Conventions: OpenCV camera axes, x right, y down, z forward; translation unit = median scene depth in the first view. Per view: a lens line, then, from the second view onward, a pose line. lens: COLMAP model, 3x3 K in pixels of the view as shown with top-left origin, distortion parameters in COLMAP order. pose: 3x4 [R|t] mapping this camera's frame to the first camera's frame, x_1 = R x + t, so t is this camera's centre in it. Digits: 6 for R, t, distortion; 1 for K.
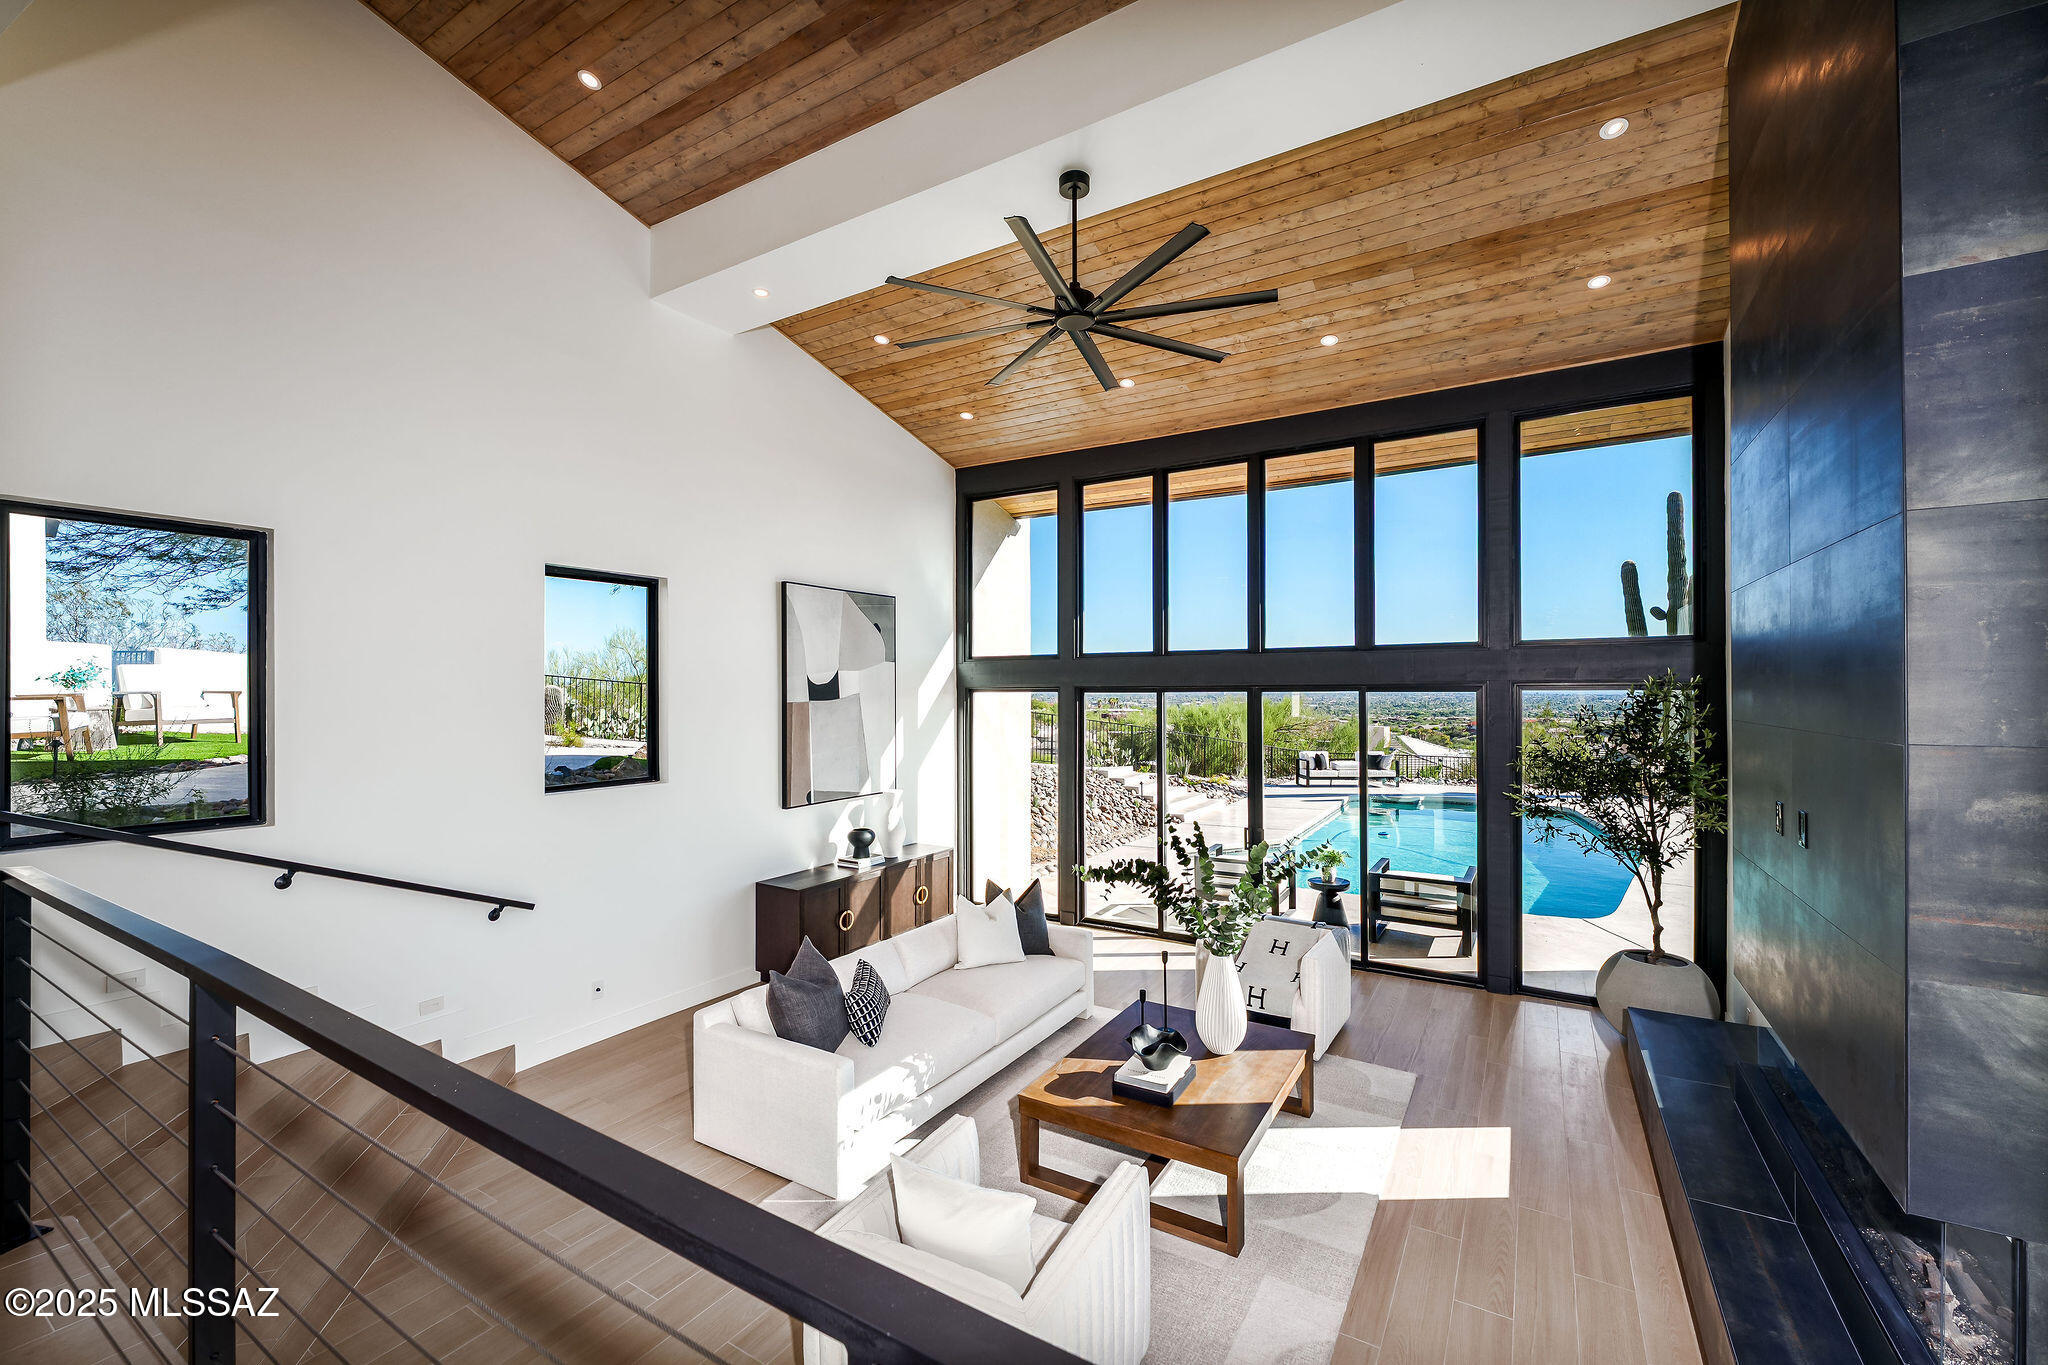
lens RADIAL K [[830.2, 0, 1013.0], [0, 830.2, 693.4], [0, 0, 1]] dist [-0.001271, -0.000748]
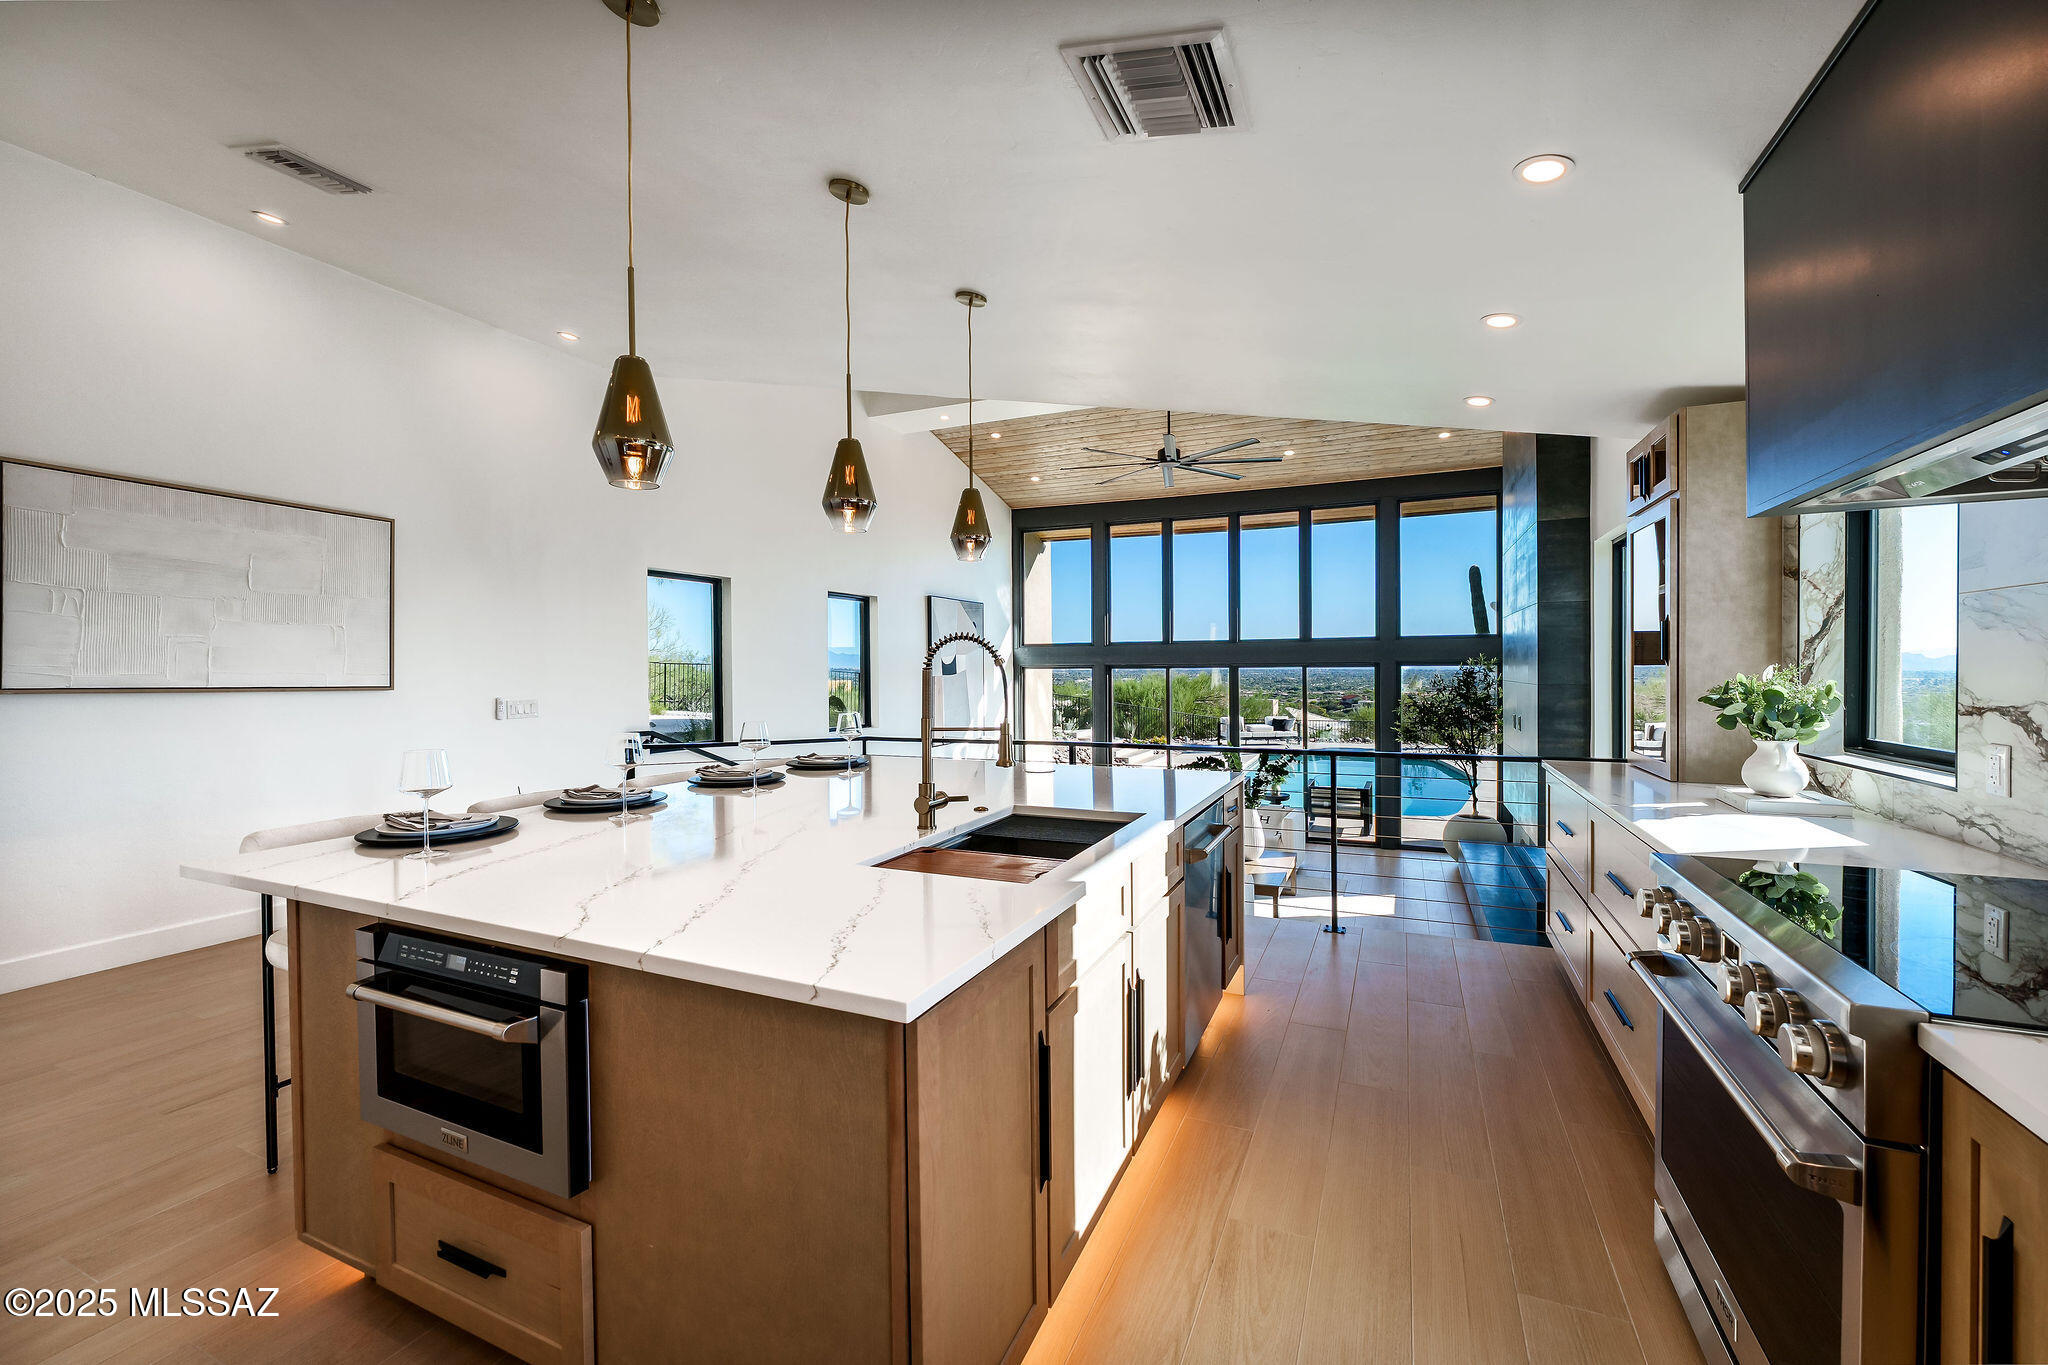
lens RADIAL K [[830.2, 0, 982.6], [0, 830.2, 675.7], [0, 0, 1]] dist [-0.001271, -0.000748]
pose [[0.995432, -0.004182, 0.095378, -0.308180], [0.003715, 0.999980, 0.005072, 0.002360], [-0.095397, -0.004695, 0.995428, -0.465367]]
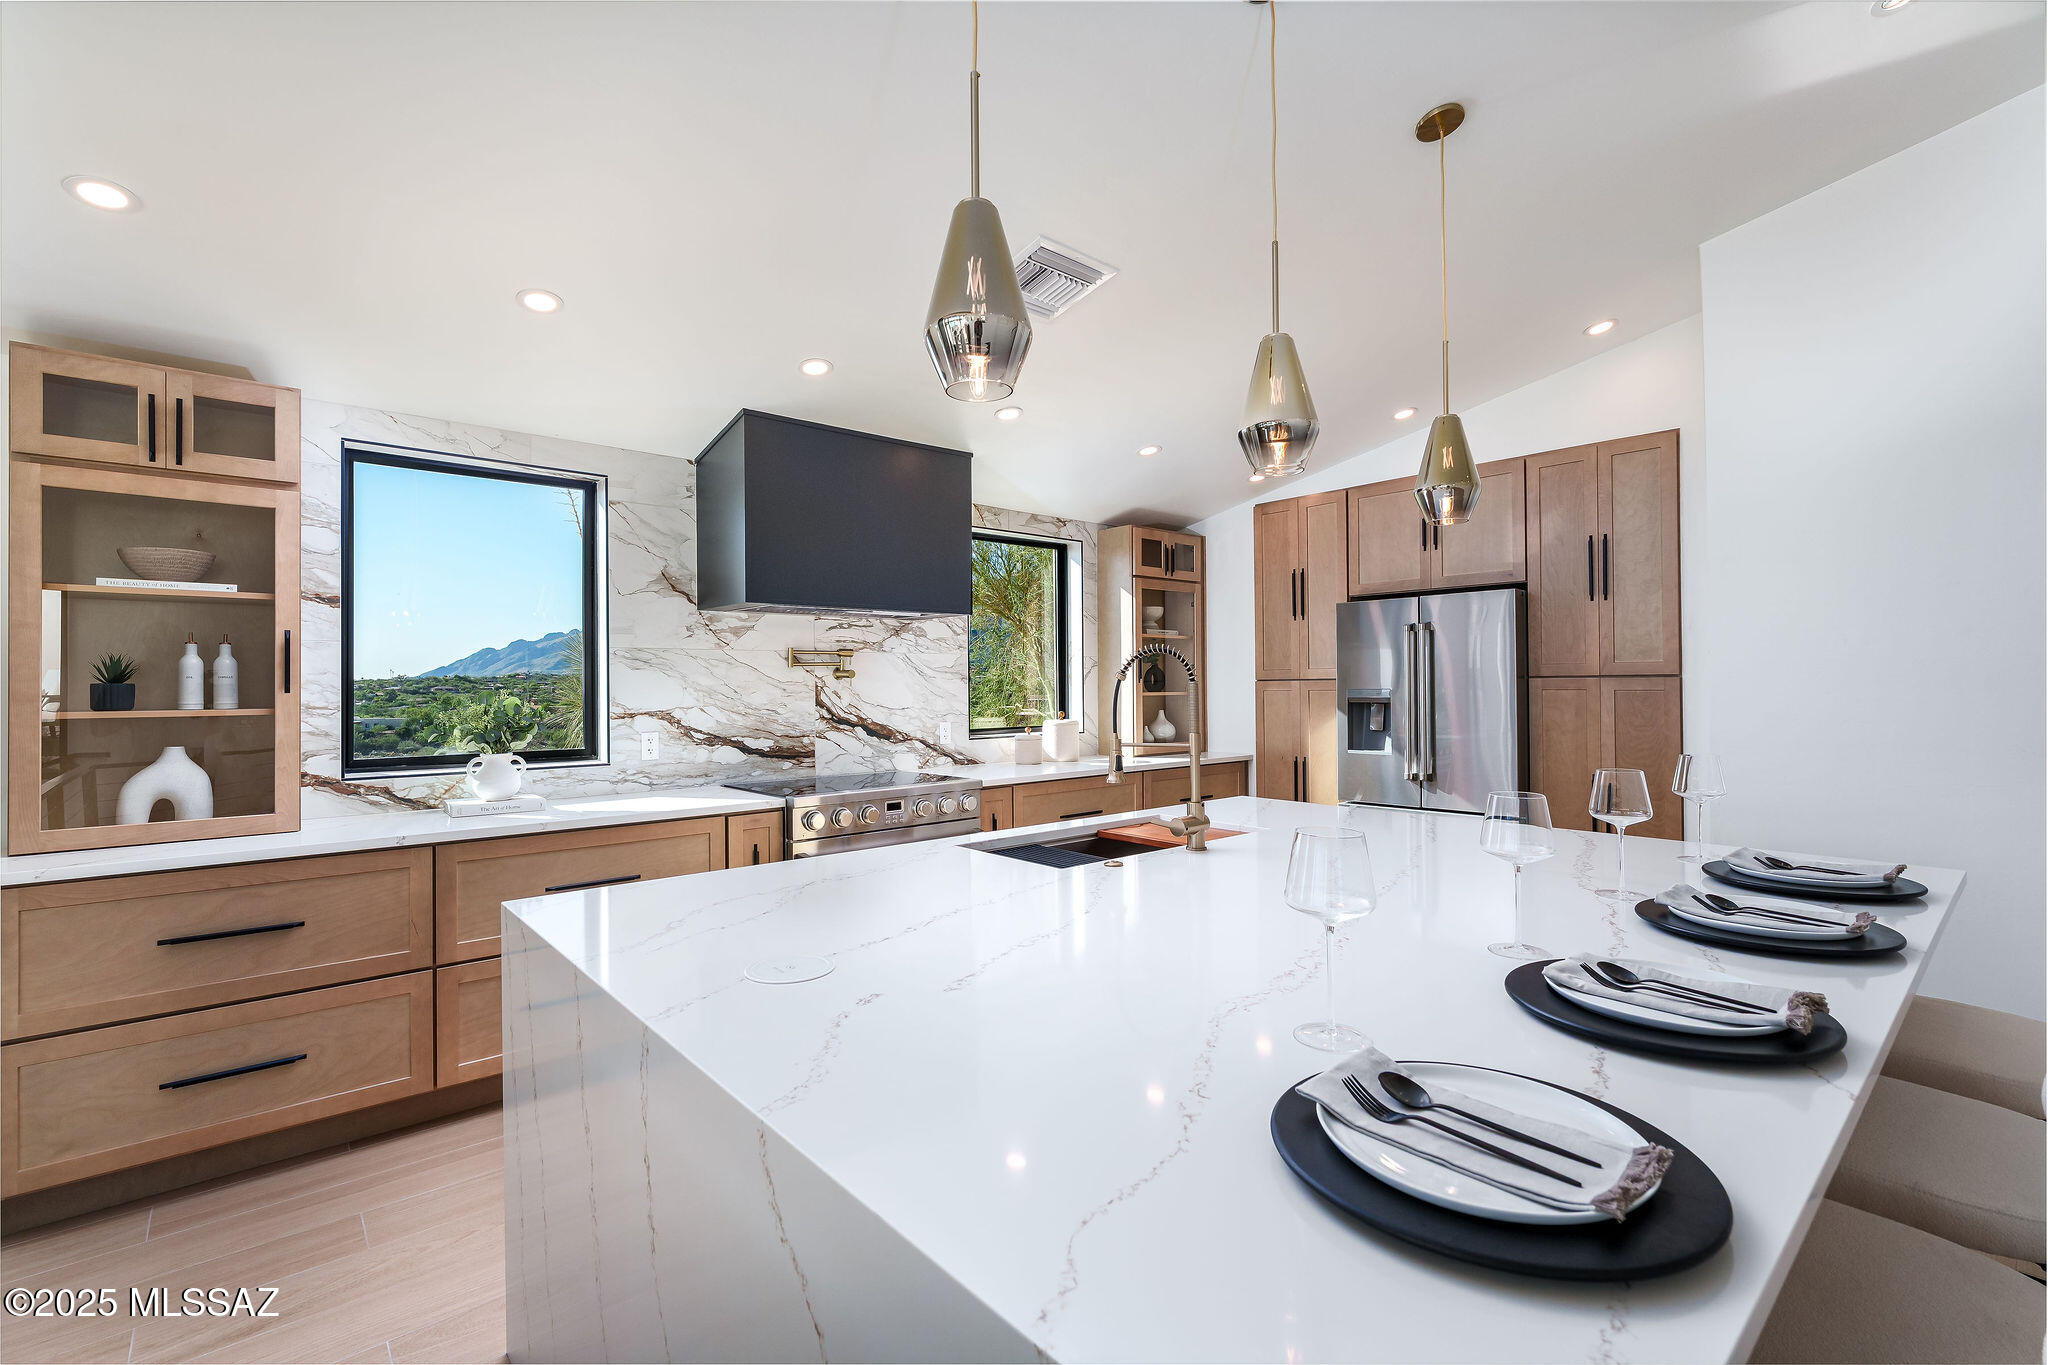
lens RADIAL K [[909.8, 0, 1020.9], [0, 909.8, 682.6], [0, 0, 1]] dist [-0.004361, -0.000278]
pose [[-0.959922, 0.007537, 0.280167, -0.325547], [0.008494, 0.999961, 0.002202, -0.001804], [-0.280140, 0.004494, -0.959949, 0.186449]]
